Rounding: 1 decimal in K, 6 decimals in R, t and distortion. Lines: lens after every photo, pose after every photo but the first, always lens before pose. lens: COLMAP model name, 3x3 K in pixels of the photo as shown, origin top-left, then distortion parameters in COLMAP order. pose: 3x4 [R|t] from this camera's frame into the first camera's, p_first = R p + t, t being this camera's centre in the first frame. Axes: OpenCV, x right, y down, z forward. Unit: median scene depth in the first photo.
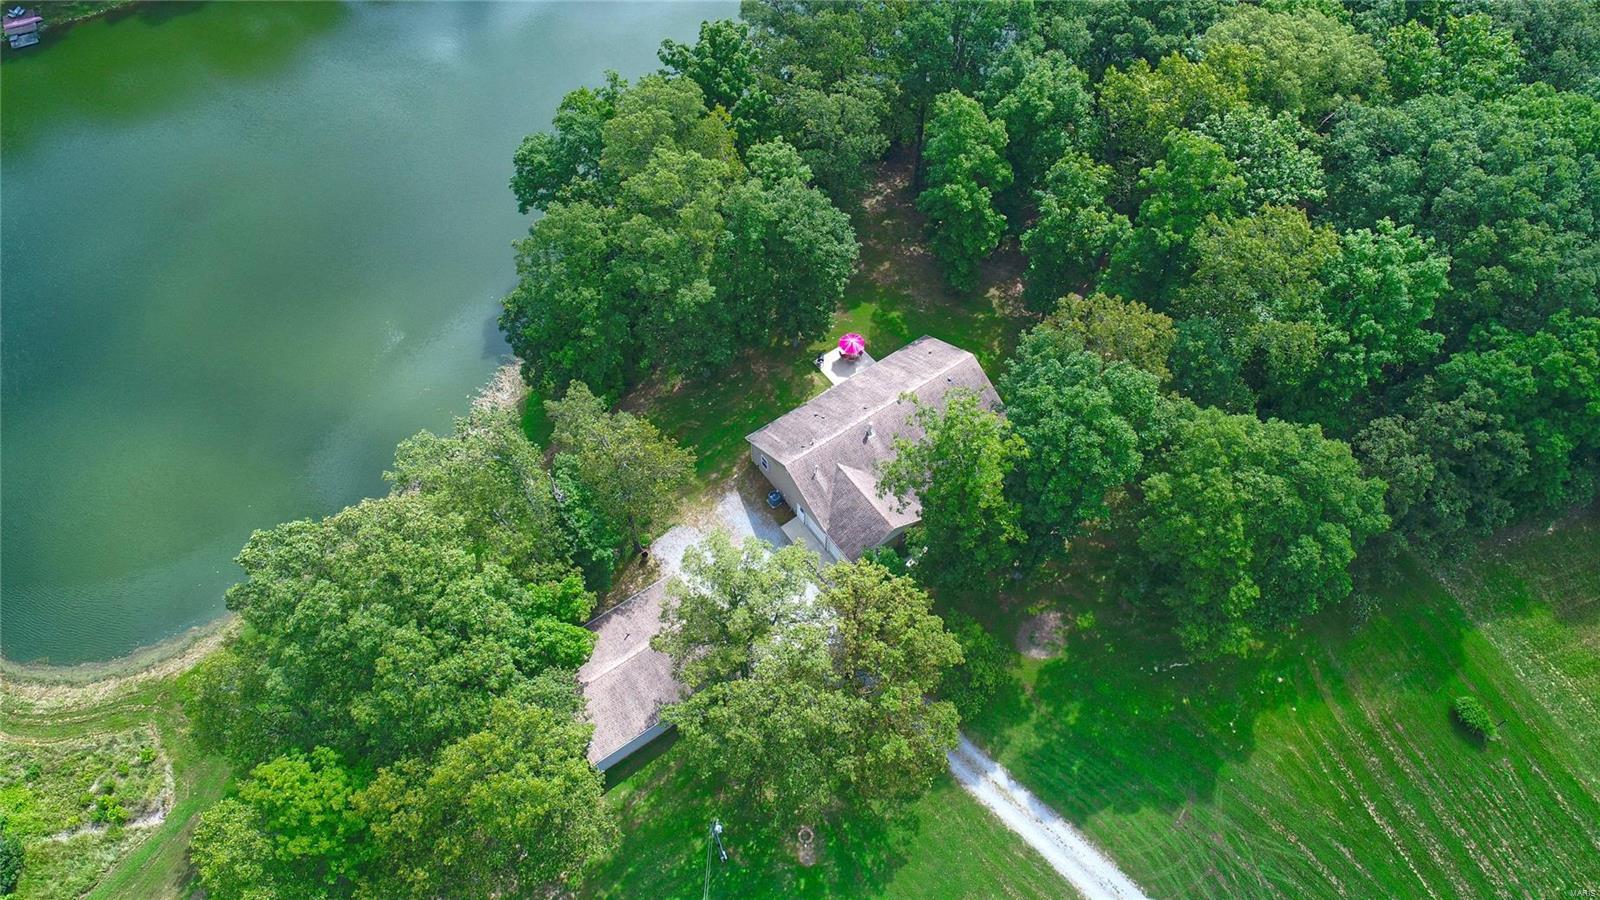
lens RADIAL K [[1085.2, 0, 801.5], [0, 1085.2, 450.4], [0, 0, 1]] dist [-0.009260, 0.008441]
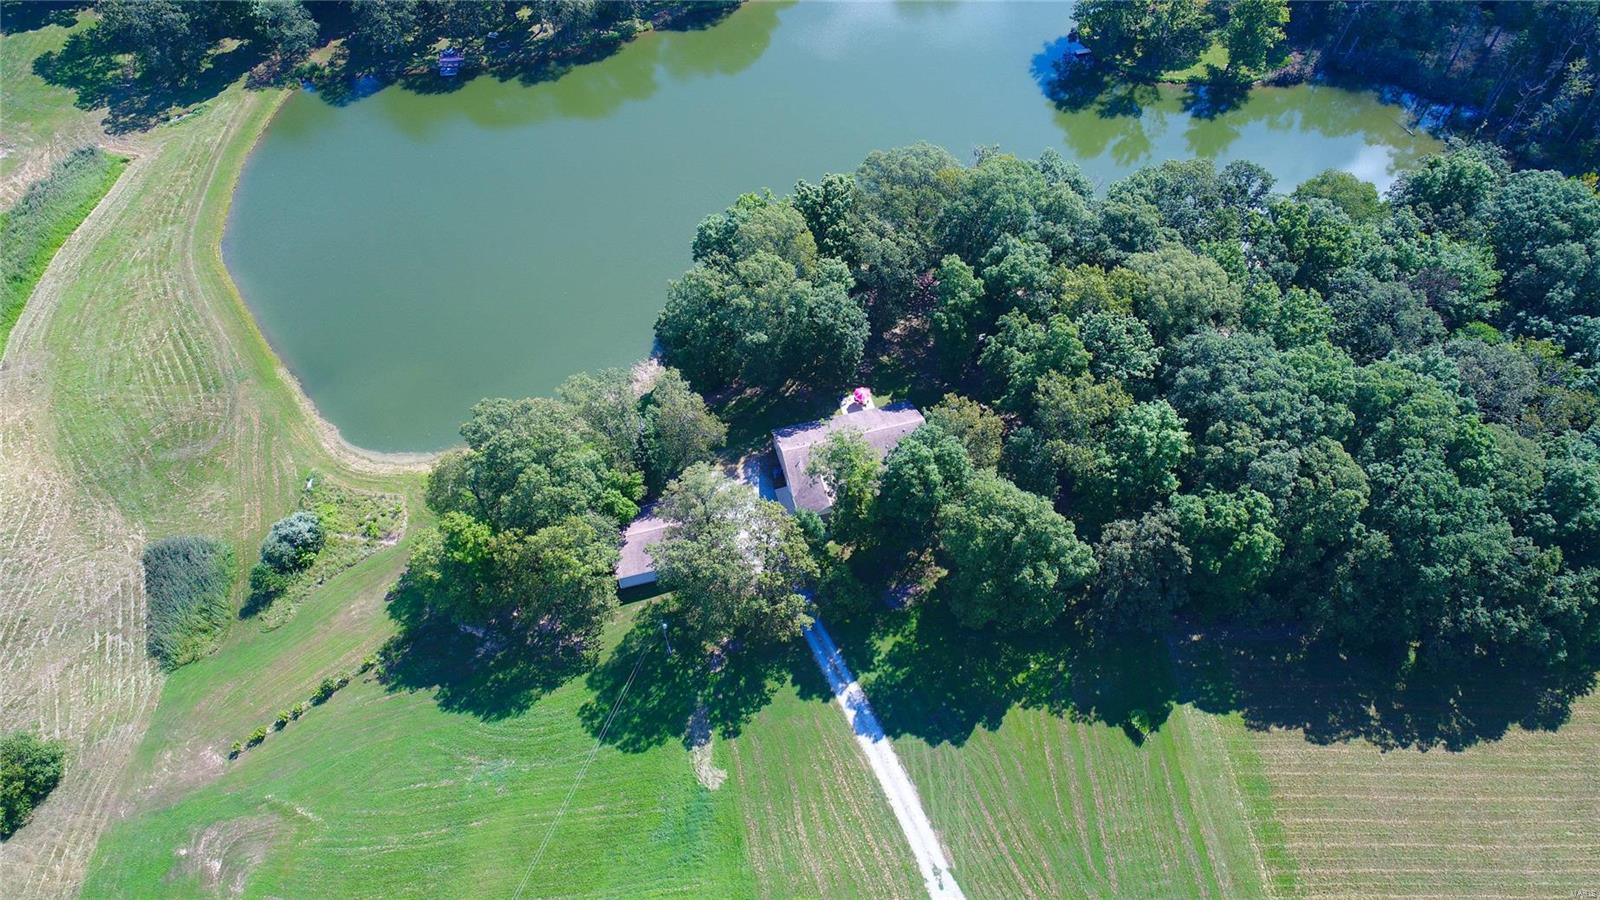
lens RADIAL K [[1085.2, 0, 798.6], [0, 1085.2, 449.4], [0, 0, 1]] dist [-0.009260, 0.008441]
pose [[0.939677, 0.272526, -0.206728, 0.385406], [-0.279757, 0.960052, -0.006011, 0.015387], [0.196831, 0.063482, 0.978380, -0.669686]]
